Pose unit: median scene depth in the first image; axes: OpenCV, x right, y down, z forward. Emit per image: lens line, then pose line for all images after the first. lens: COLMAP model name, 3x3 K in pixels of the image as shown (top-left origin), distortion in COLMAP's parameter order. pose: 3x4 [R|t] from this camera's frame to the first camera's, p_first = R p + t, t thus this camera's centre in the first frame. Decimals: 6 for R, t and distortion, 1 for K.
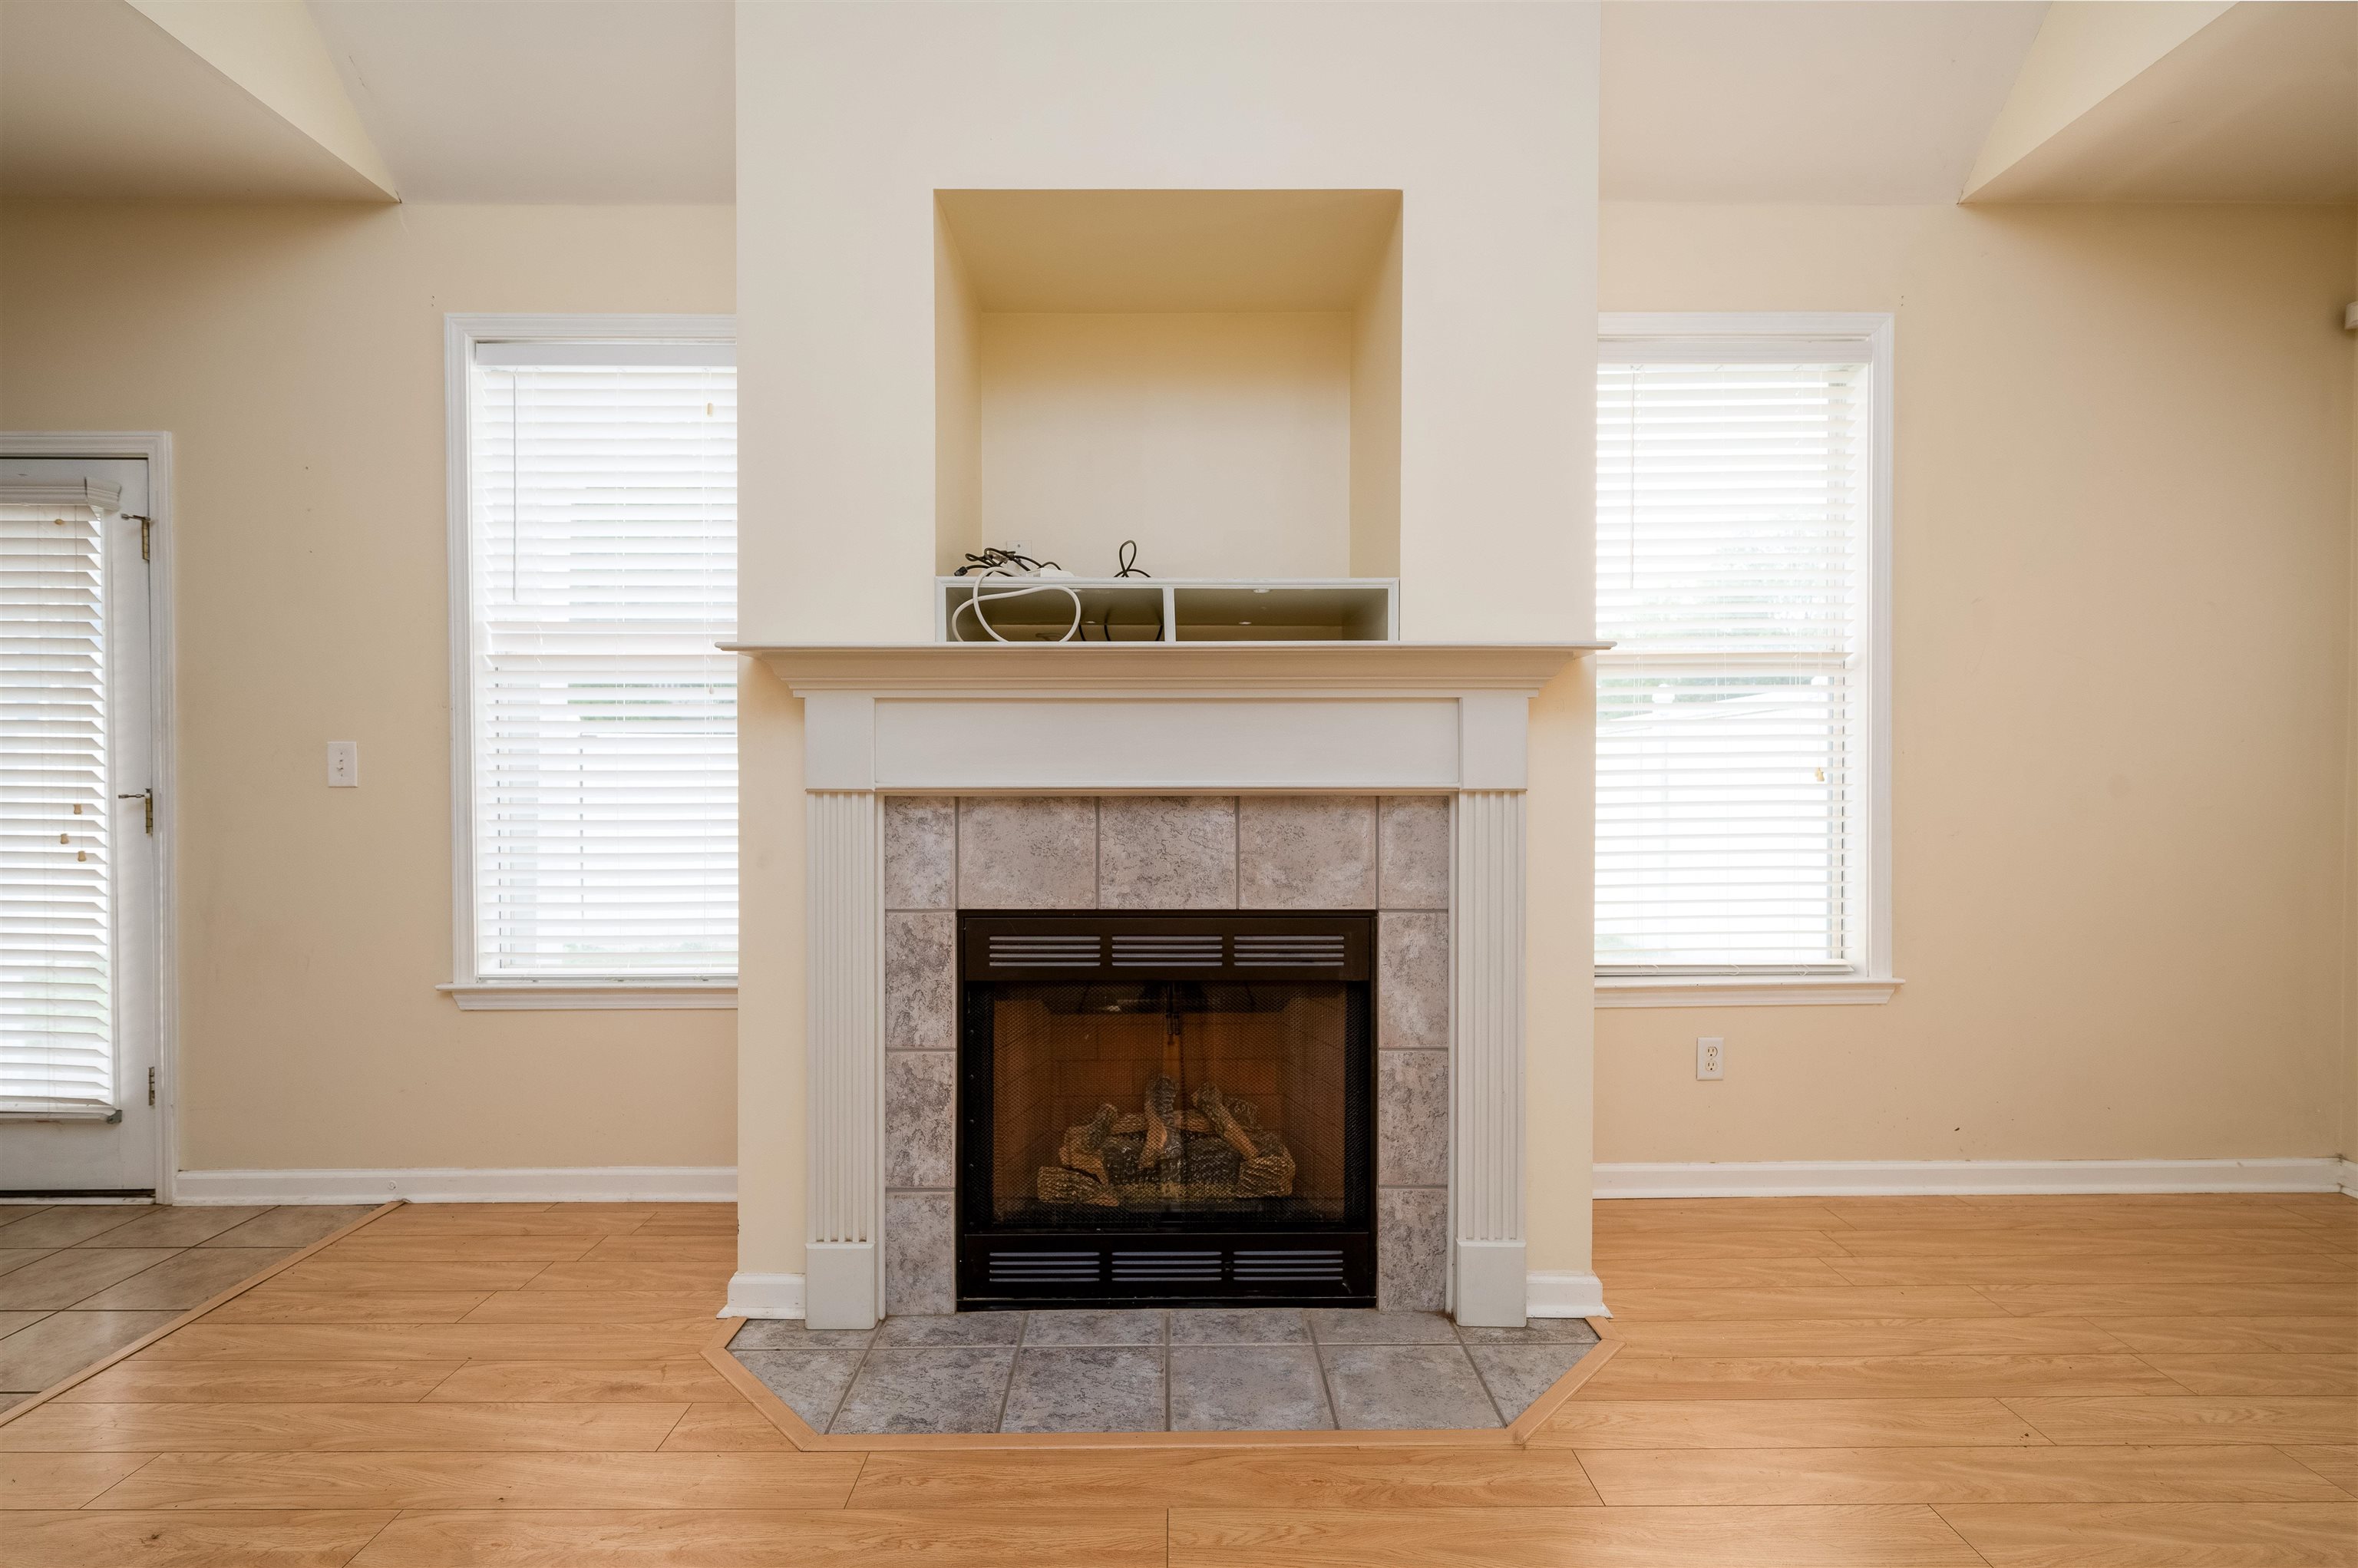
lens RADIAL K [[1058.6, 0, 1171.3], [0, 1058.6, 773.3], [0, 0, 1]] dist [-0.000098, 0.000093]
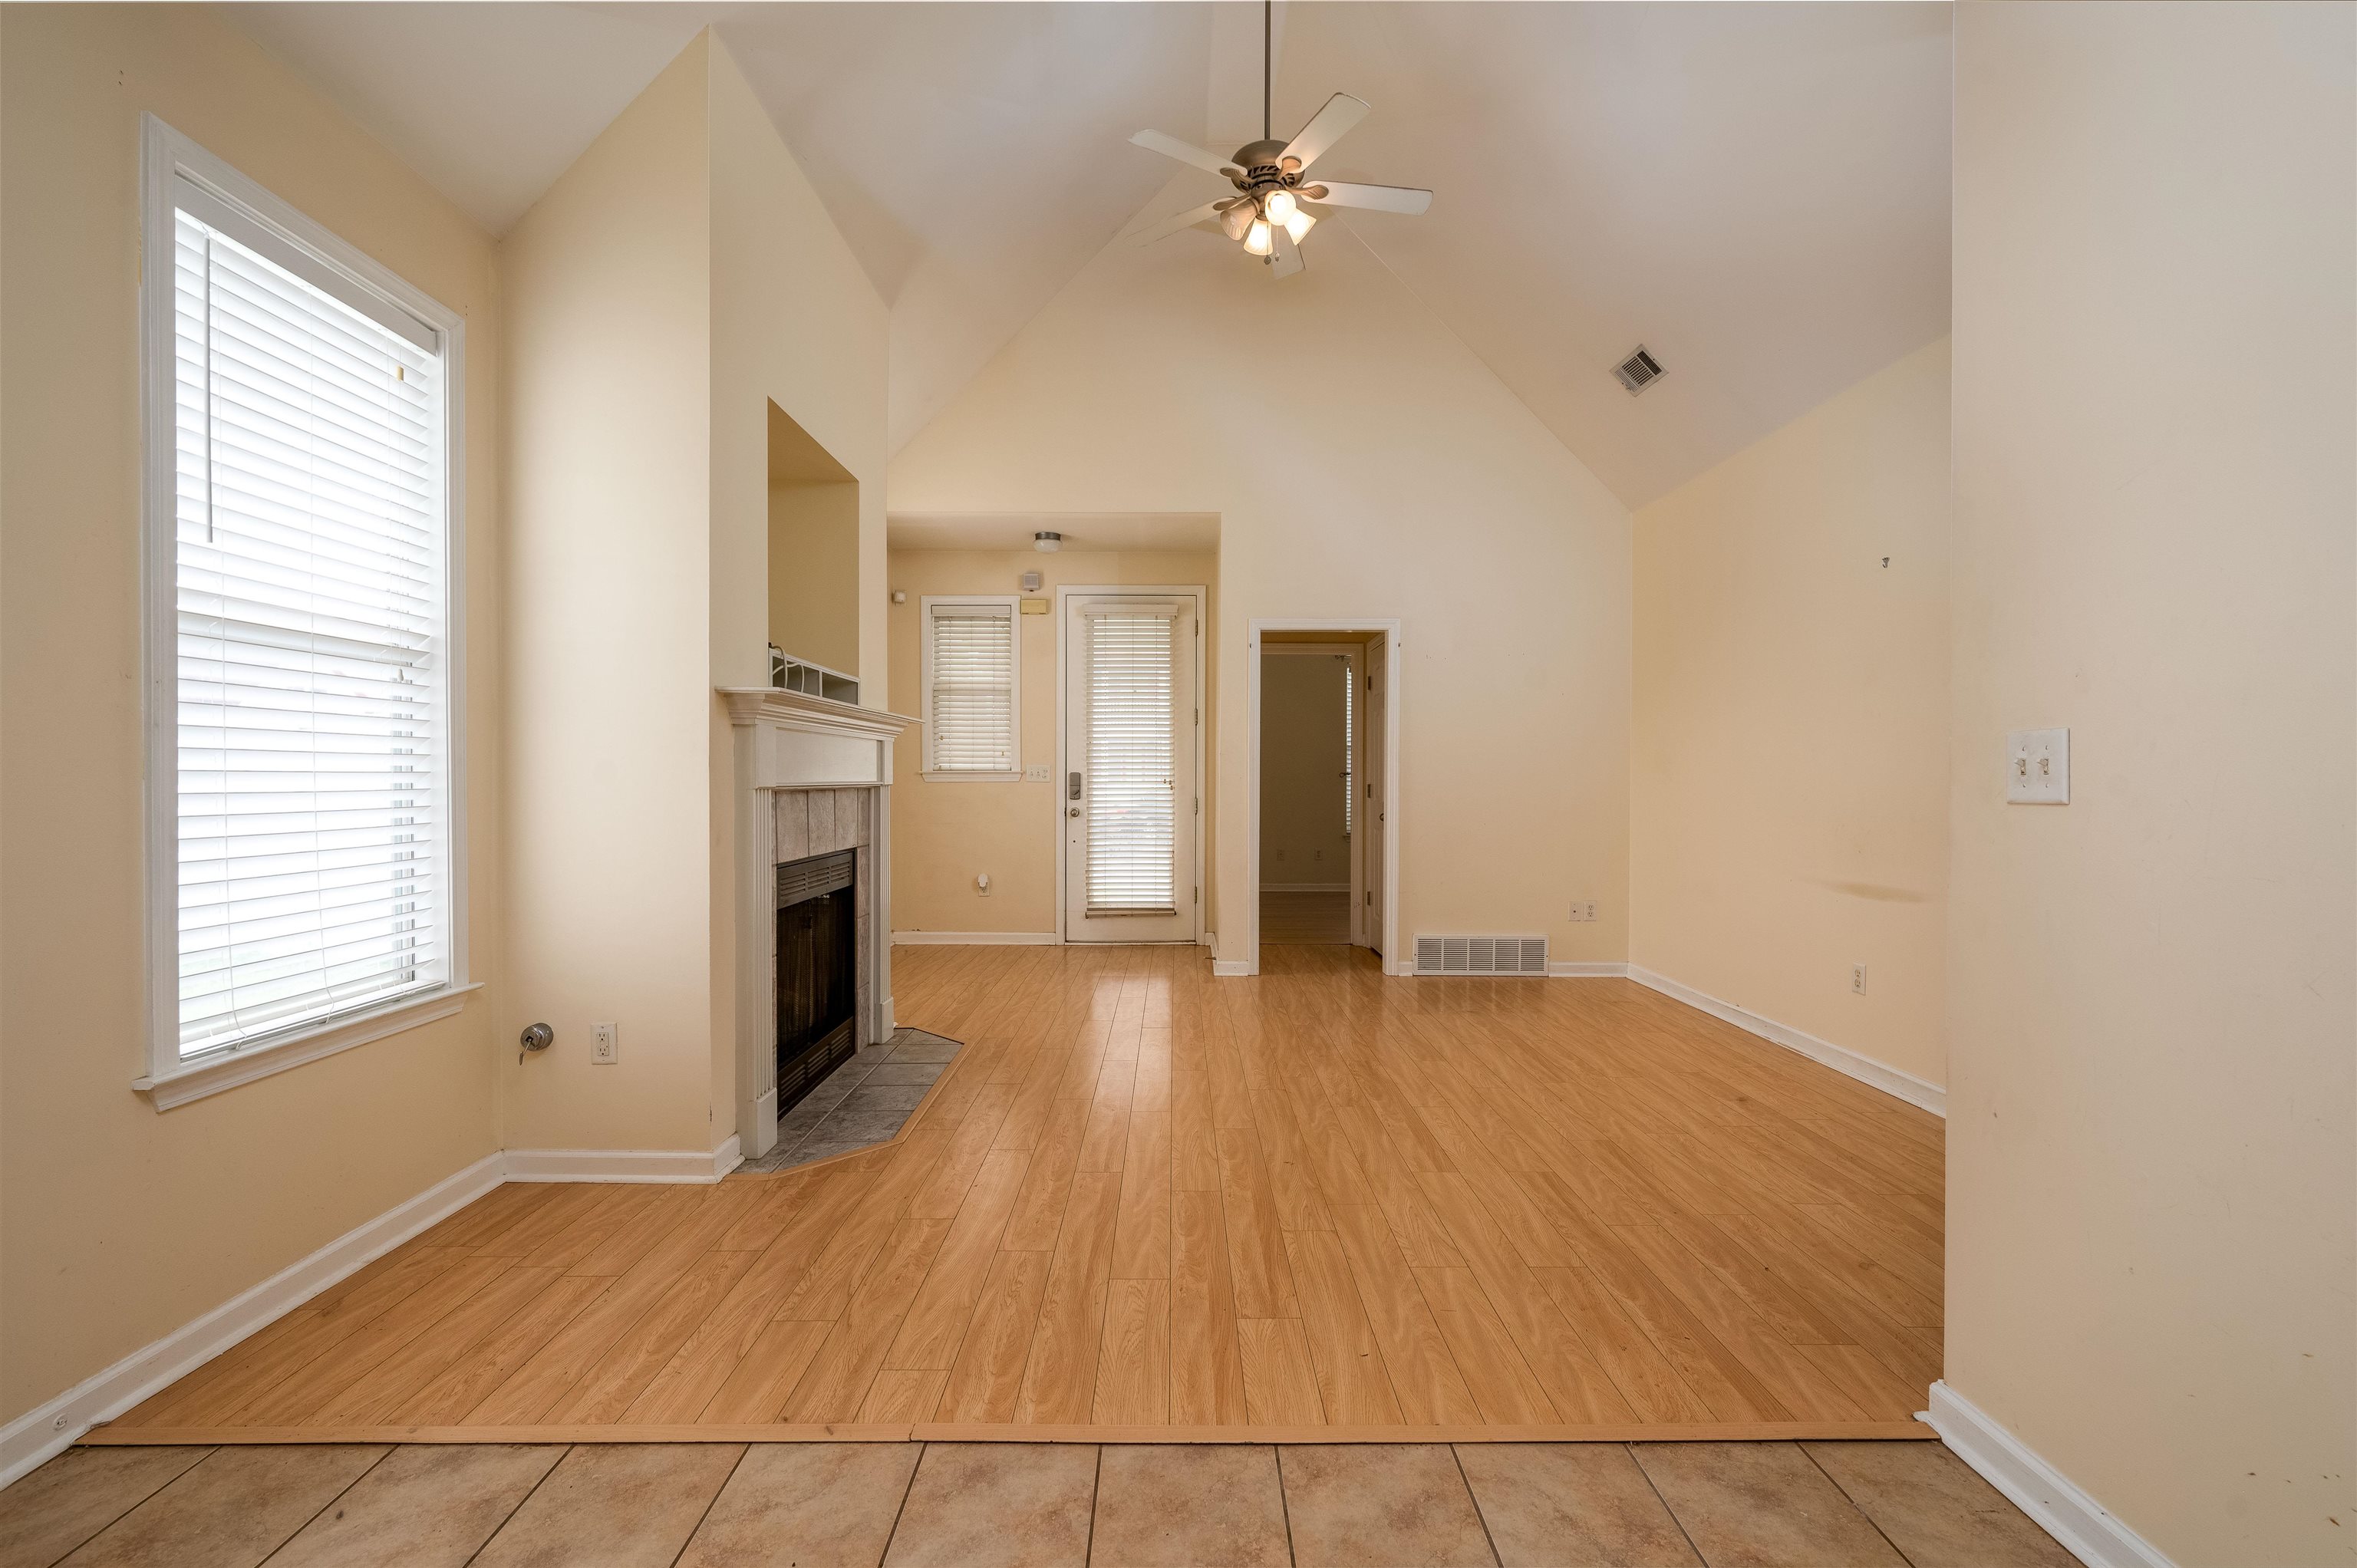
lens RADIAL K [[1058.1, 0, 1163.0], [0, 1058.1, 787.7], [0, 0, 1]] dist [-0.000098, 0.000093]
pose [[0.011596, -0.007715, 0.999903, -1.673894], [0.007776, 0.999941, 0.007625, 0.009856], [-0.999903, 0.007687, 0.011655, 0.400684]]
